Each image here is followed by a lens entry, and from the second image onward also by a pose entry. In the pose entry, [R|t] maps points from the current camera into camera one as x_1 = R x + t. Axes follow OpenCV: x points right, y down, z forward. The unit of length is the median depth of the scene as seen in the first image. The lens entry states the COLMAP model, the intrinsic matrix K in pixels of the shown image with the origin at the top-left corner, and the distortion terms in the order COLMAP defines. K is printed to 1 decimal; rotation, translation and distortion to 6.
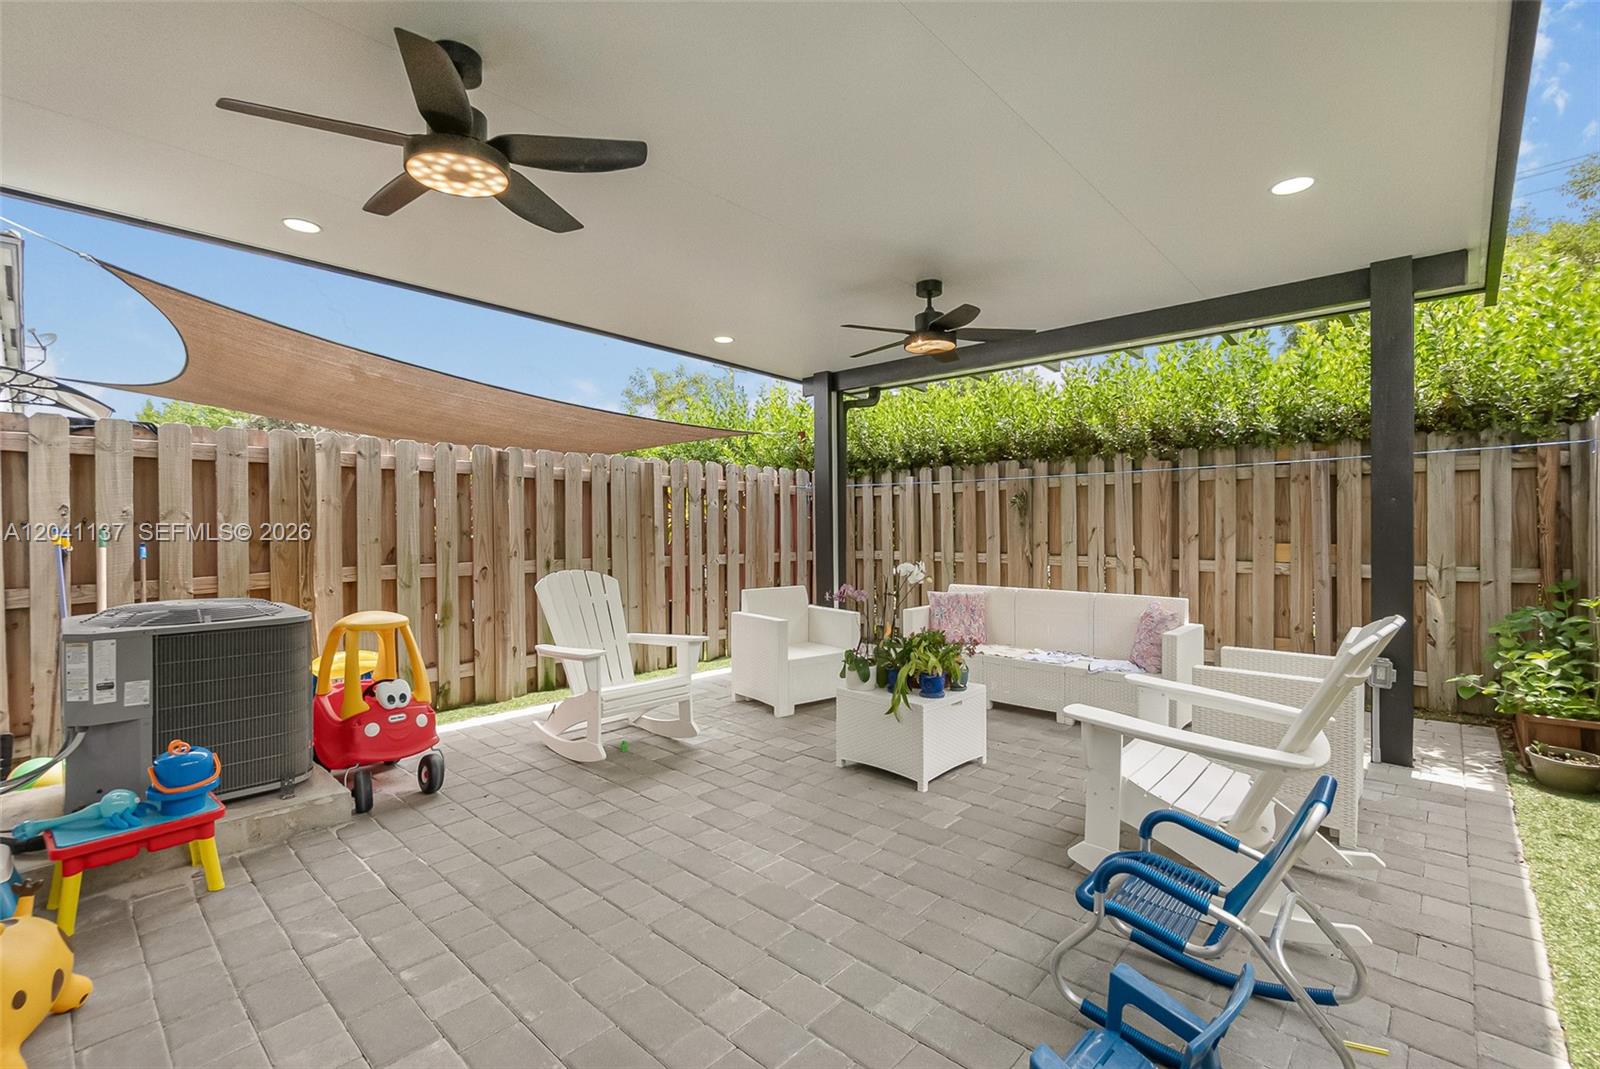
lens RADIAL K [[711.9, 0, 828.3], [0, 711.9, 520.8], [0, 0, 1]] dist [-0.001825, 0.000323]
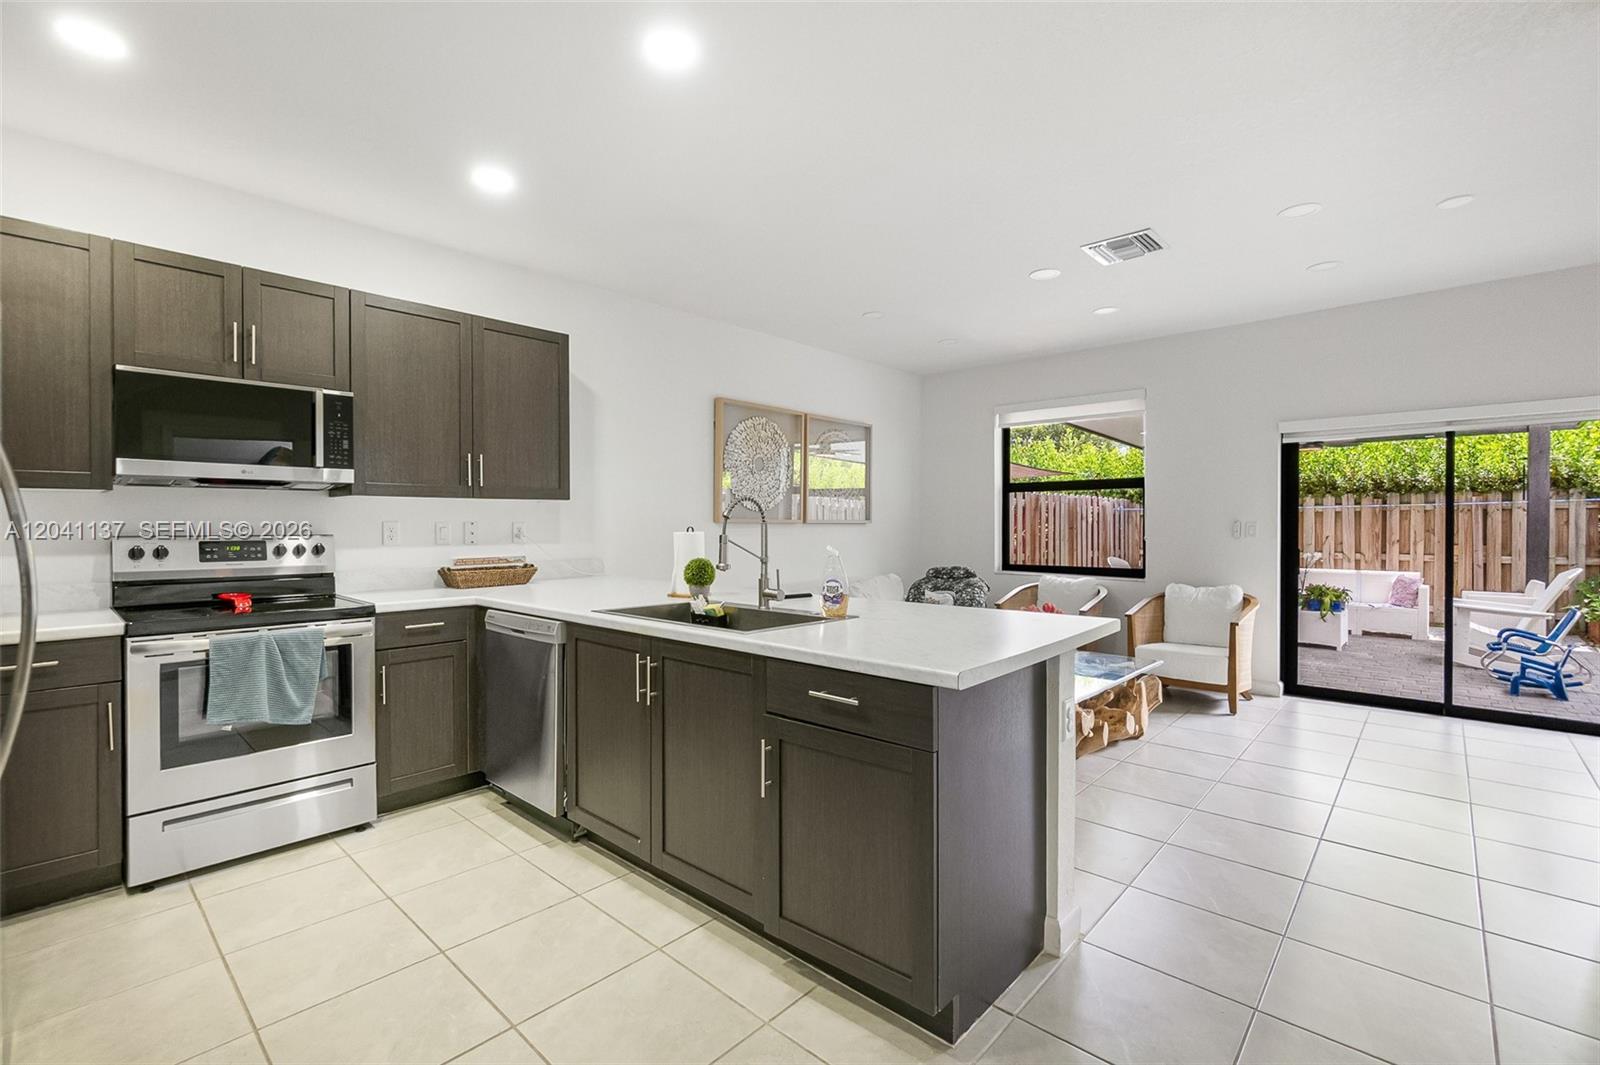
lens RADIAL K [[708.9, 0, 791.0], [0, 708.9, 529.5], [0, 0, 1]] dist [-0.008881, 0.003335]
pose [[0.999974, 0.005170, -0.004977, -1.129203], [-0.005133, 0.999960, 0.007322, -0.014797], [0.005015, -0.007297, 0.999961, -0.887893]]
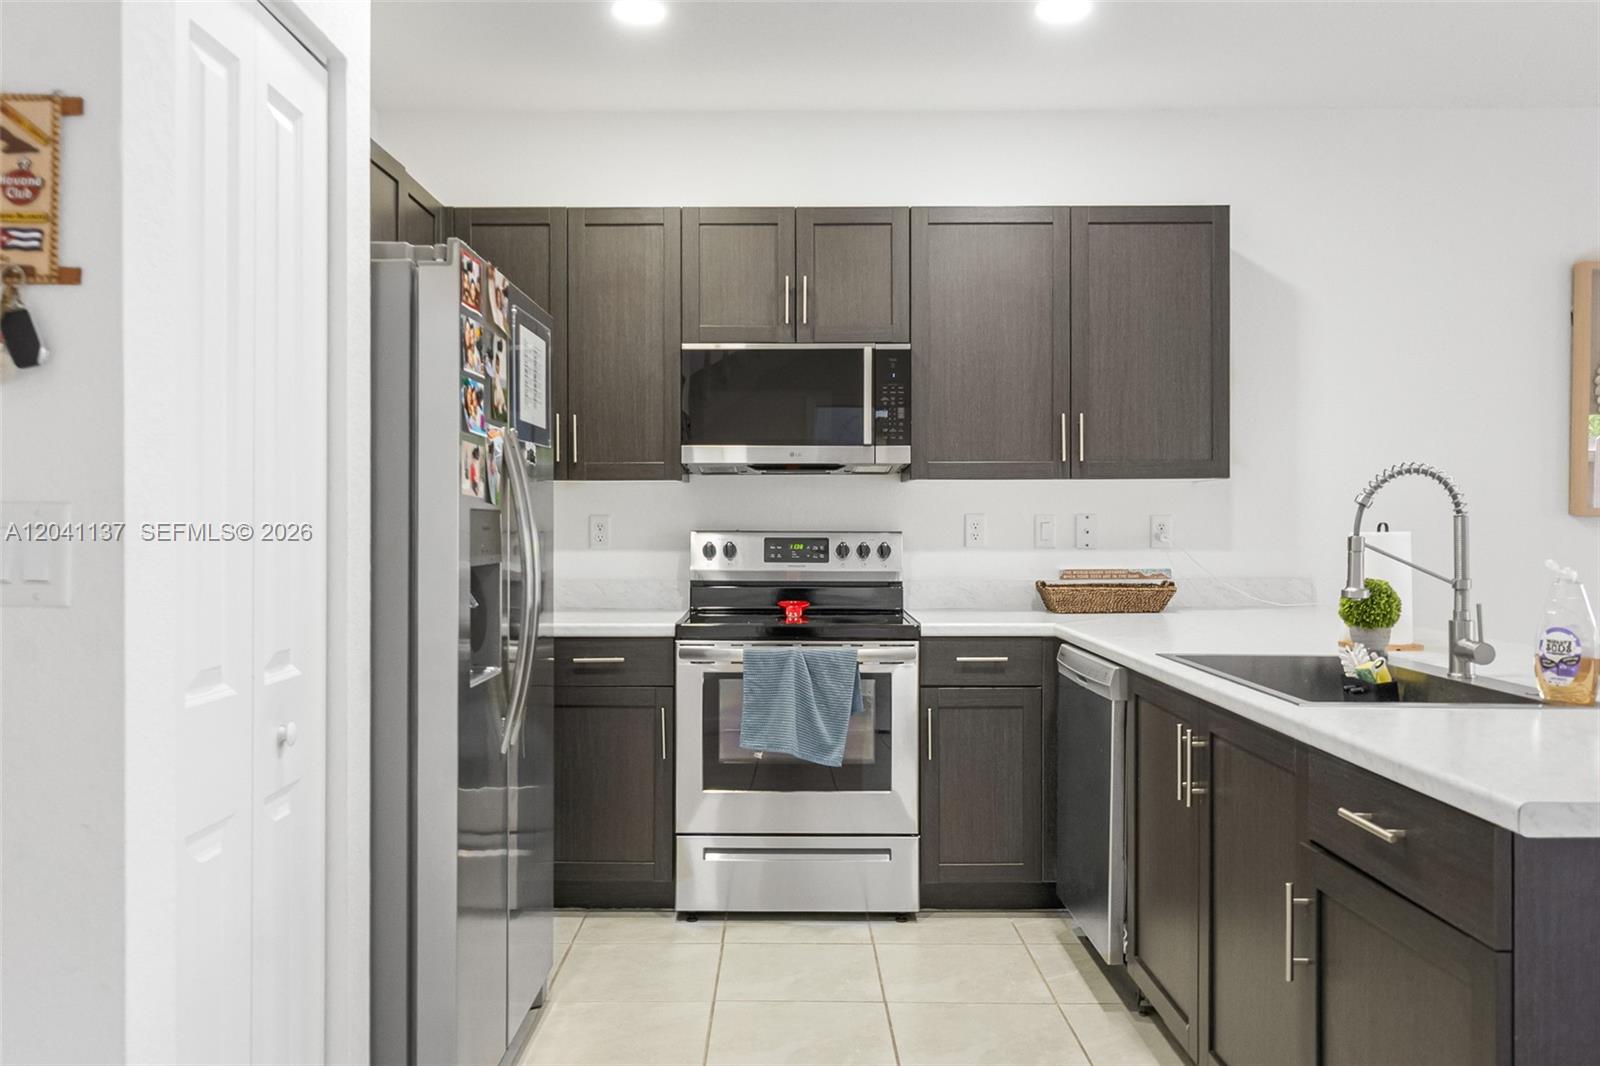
lens RADIAL K [[1252.8, 0, 785.0], [0, 1252.8, 525.7], [0, 0, 1]] dist [0.004492, -0.011257]
pose [[0.674332, 0.010270, -0.738357, -0.950103], [-0.005600, 0.999946, 0.008794, -0.014455], [0.738407, -0.001795, 0.674353, -0.891722]]
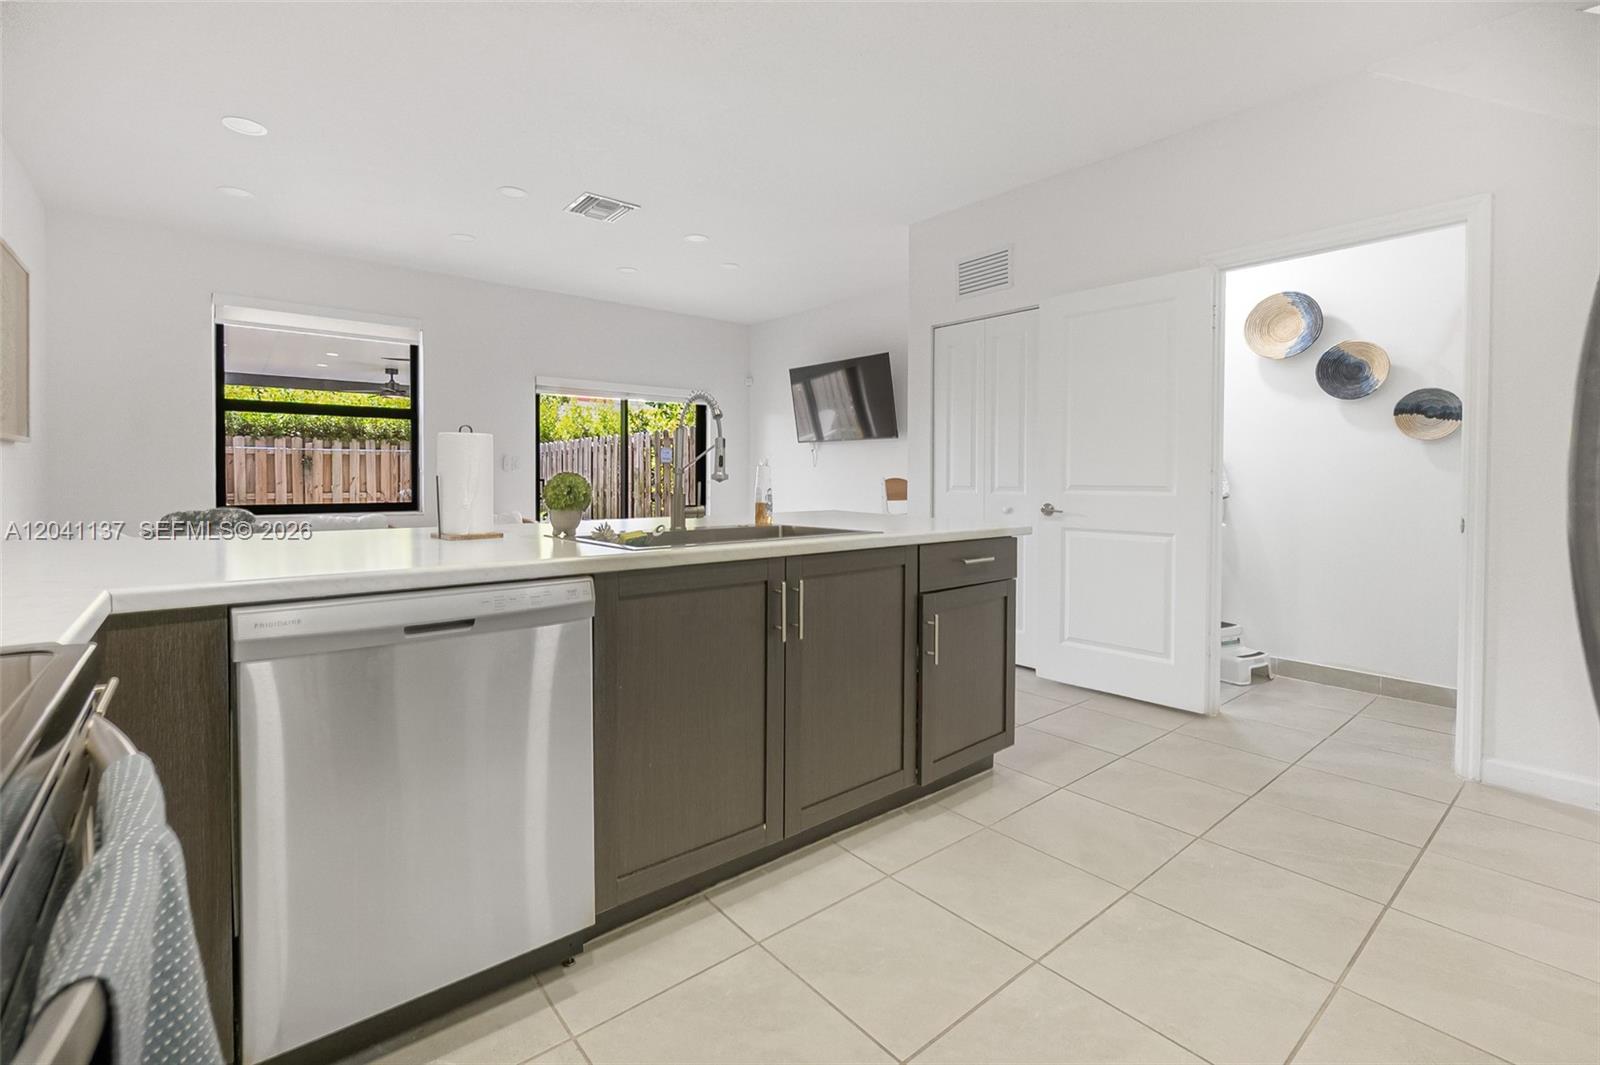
lens RADIAL K [[708.9, 0, 757.3], [0, 708.9, 492.8], [0, 0, 1]] dist [-0.008881, 0.003335]
pose [[0.155224, -0.011366, 0.987814, -1.622683], [-0.008506, 0.999881, 0.012842, 0.021963], [-0.987843, -0.010395, 0.155109, -0.440761]]
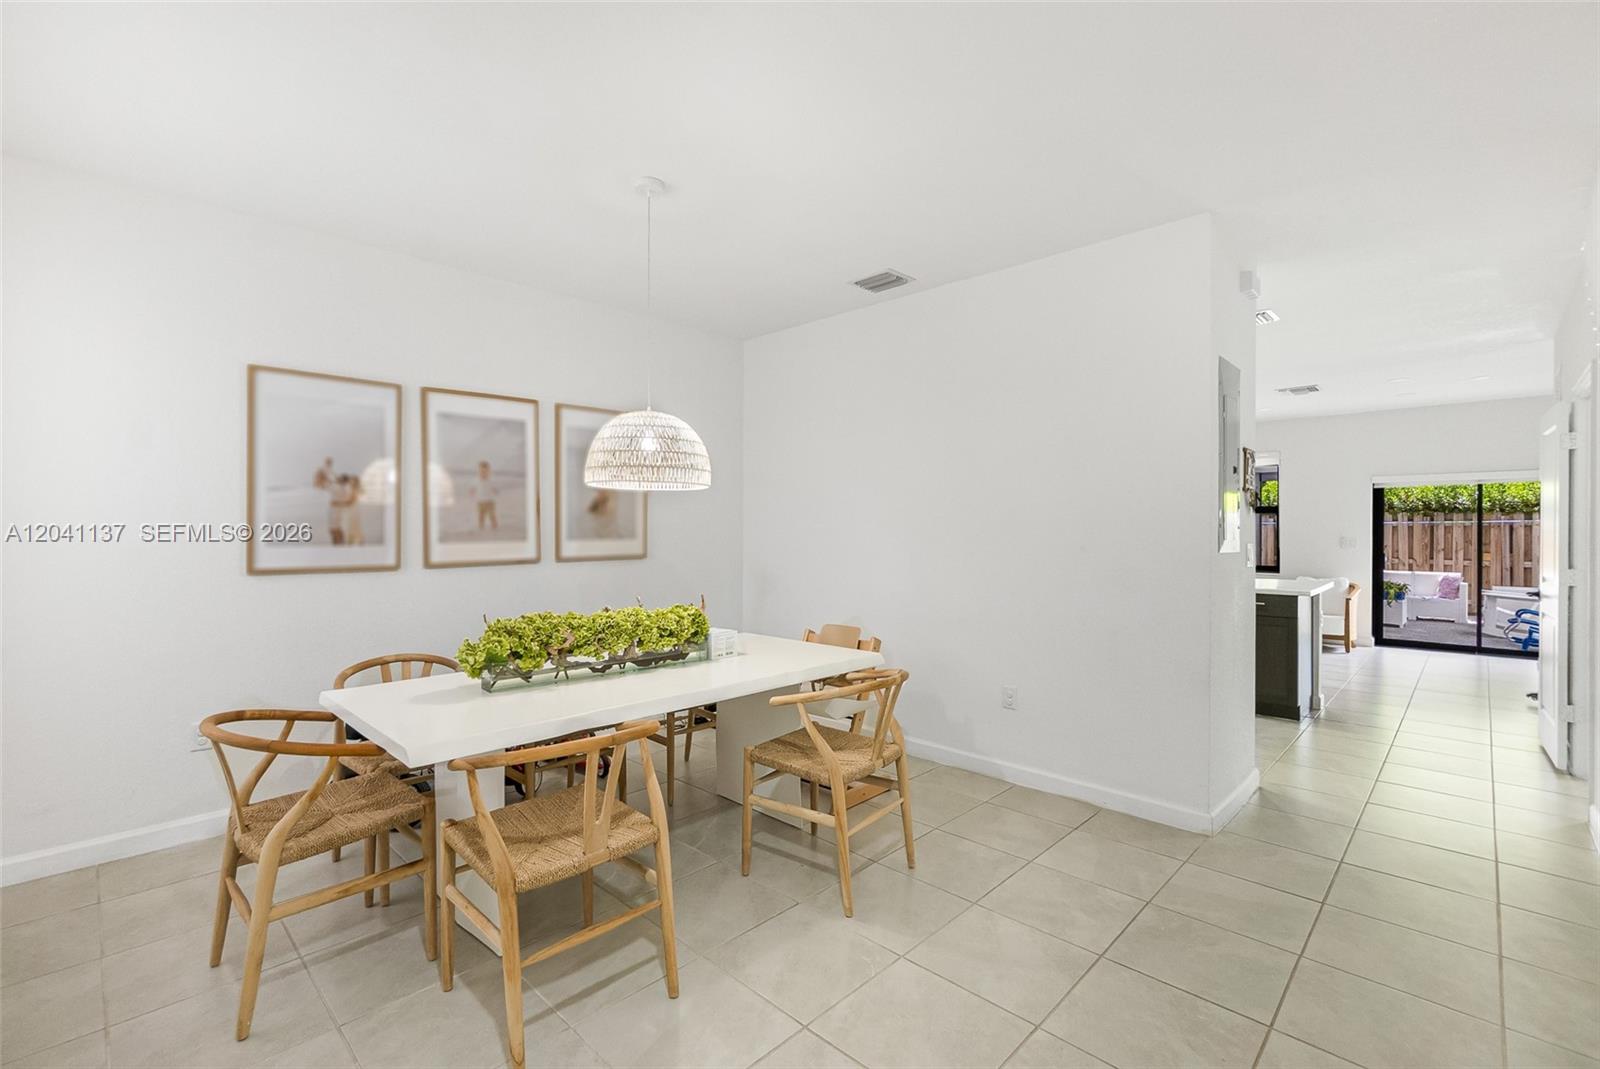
lens RADIAL K [[711.9, 0, 790.6], [0, 711.9, 525.5], [0, 0, 1]] dist [-0.001825, 0.000323]
pose [[0.999459, 0.011660, -0.030768, -1.740957], [-0.011725, 0.999929, -0.001928, -0.031538], [0.030743, 0.002288, 0.999525, -1.571953]]
